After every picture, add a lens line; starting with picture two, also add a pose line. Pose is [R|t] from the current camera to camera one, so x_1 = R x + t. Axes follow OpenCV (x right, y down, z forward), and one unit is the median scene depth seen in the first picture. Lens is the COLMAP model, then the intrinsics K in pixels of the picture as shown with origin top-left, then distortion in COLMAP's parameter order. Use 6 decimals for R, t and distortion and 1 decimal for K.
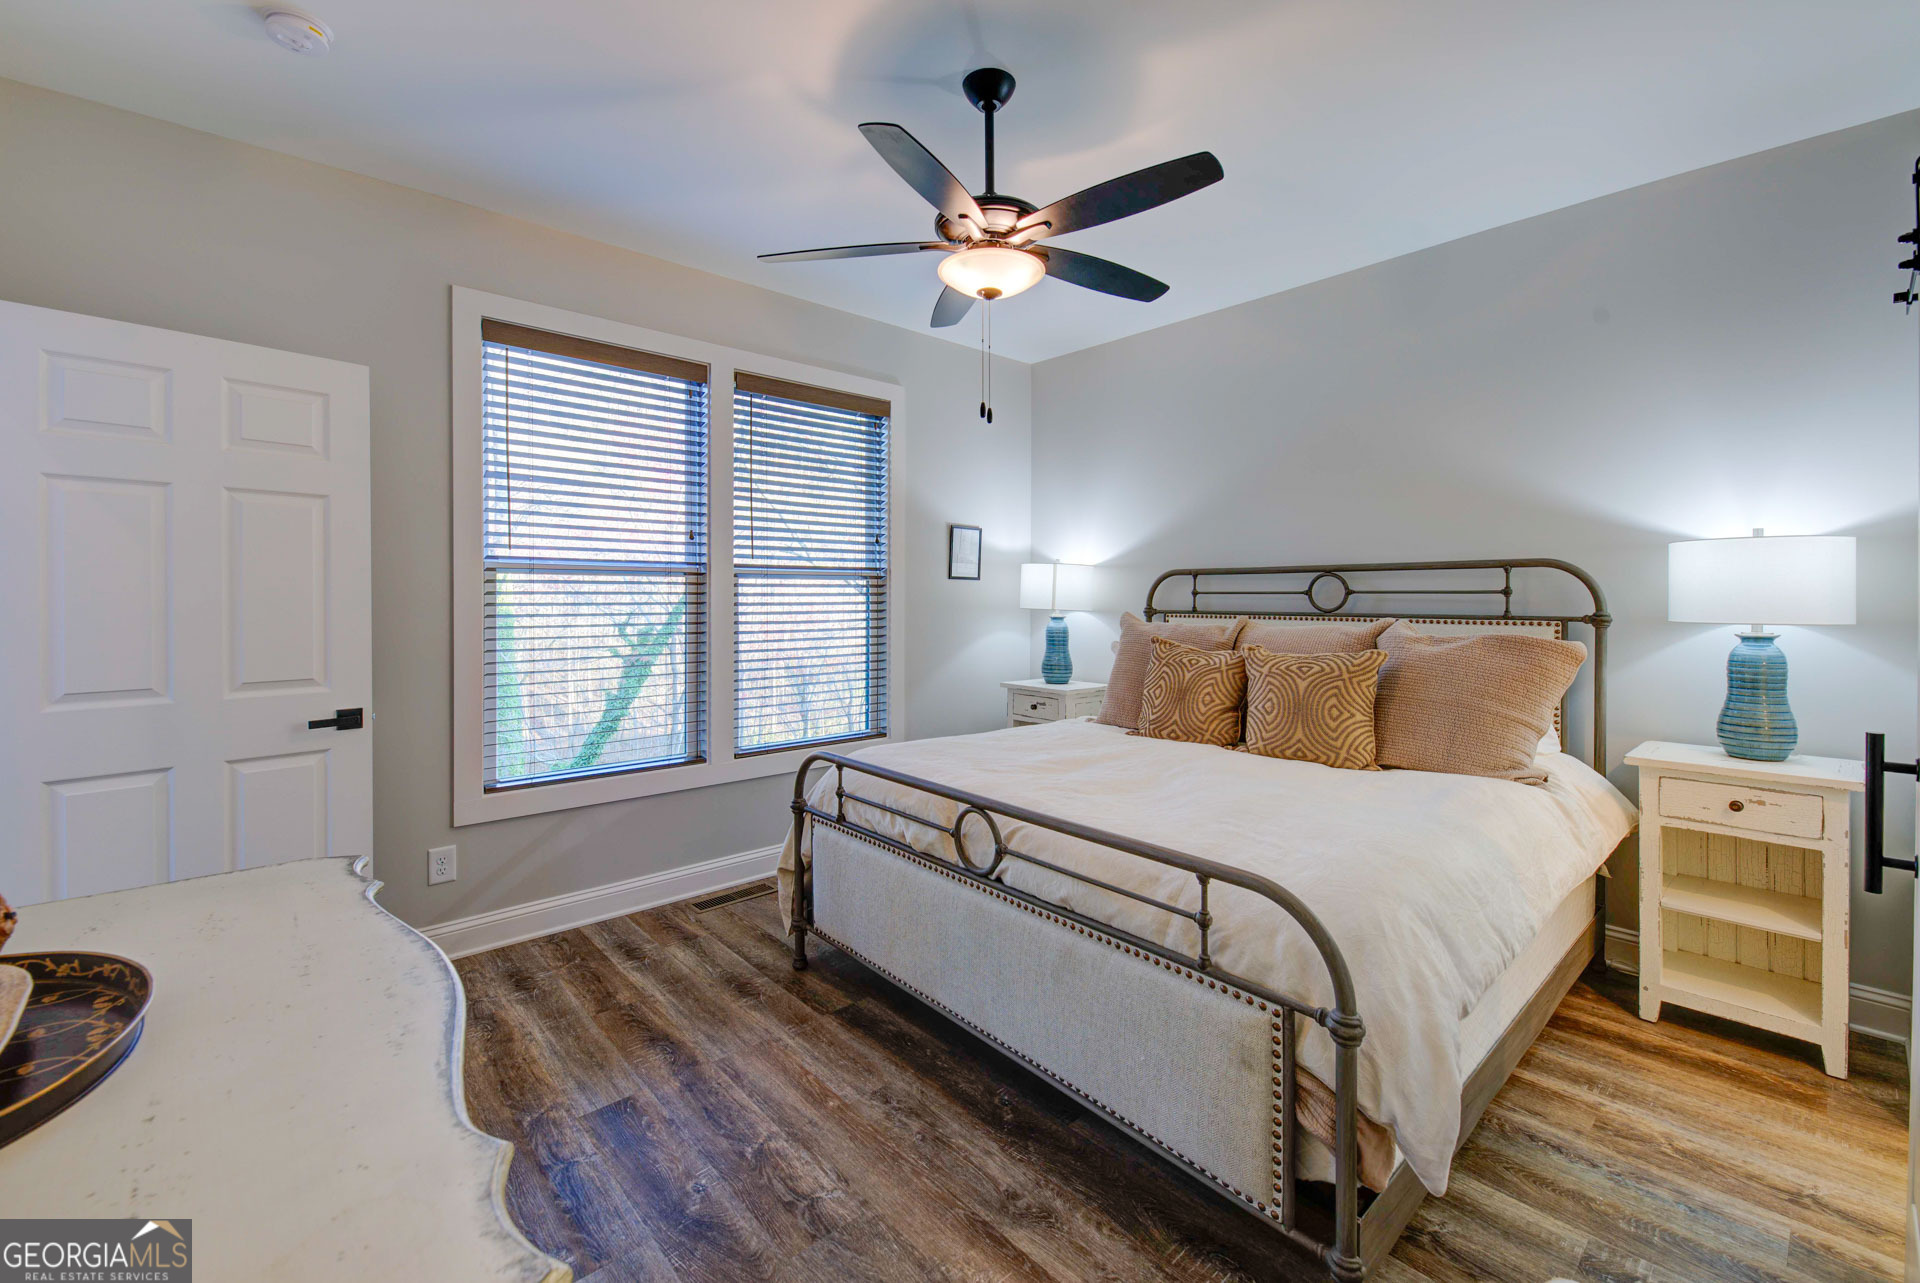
lens RADIAL K [[788.8, 0, 944.6], [0, 788.8, 599.7], [0, 0, 1]] dist [0.002610, 0.000076]
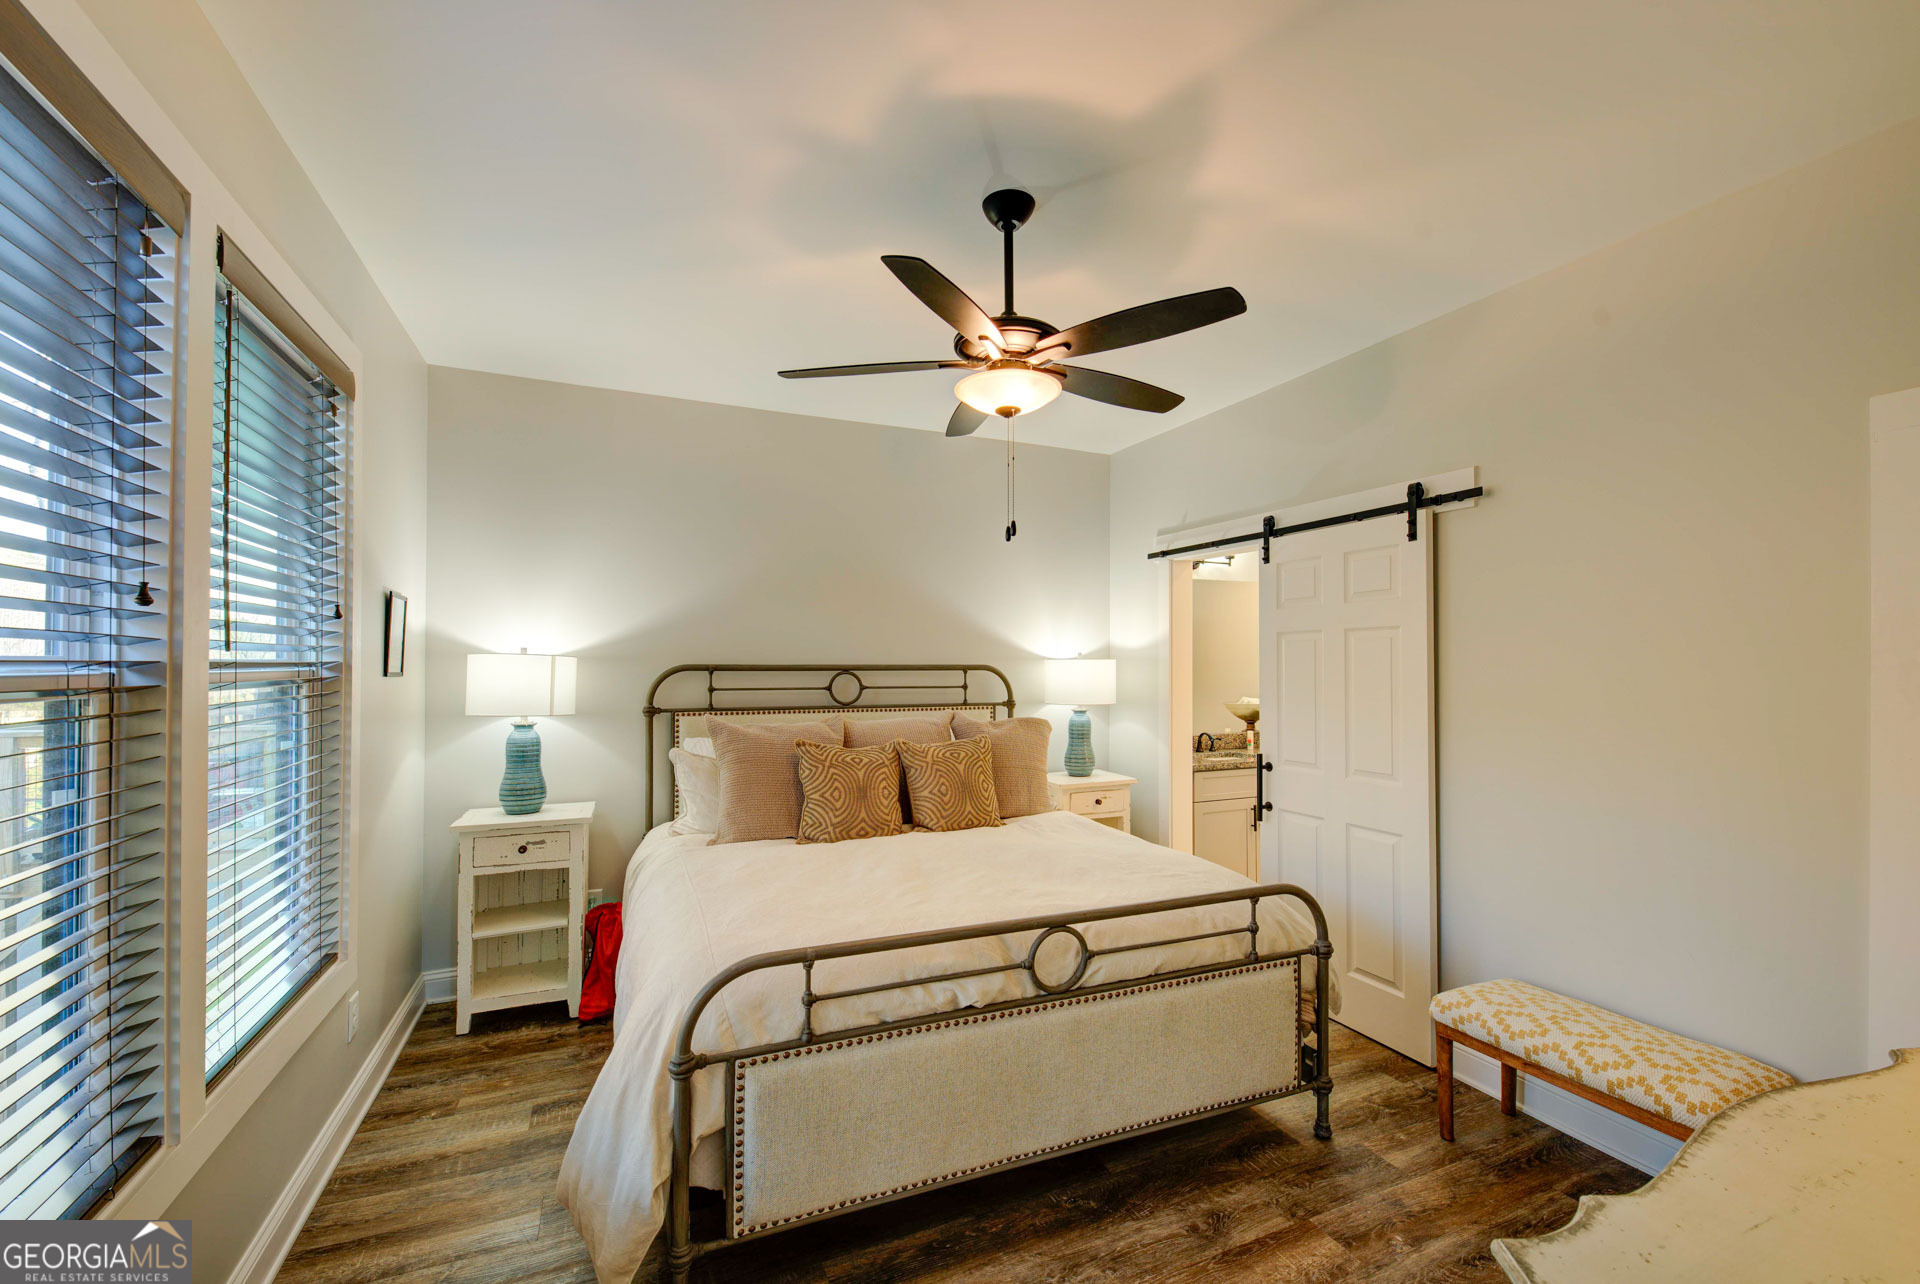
lens RADIAL K [[788.8, 0, 952.4], [0, 788.8, 651.3], [0, 0, 1]] dist [0.002610, 0.000076]
pose [[0.306859, 0.013978, 0.951652, -0.733347], [0.003165, 0.999872, -0.015707, -0.056464], [-0.951750, 0.007832, 0.306775, 0.617534]]
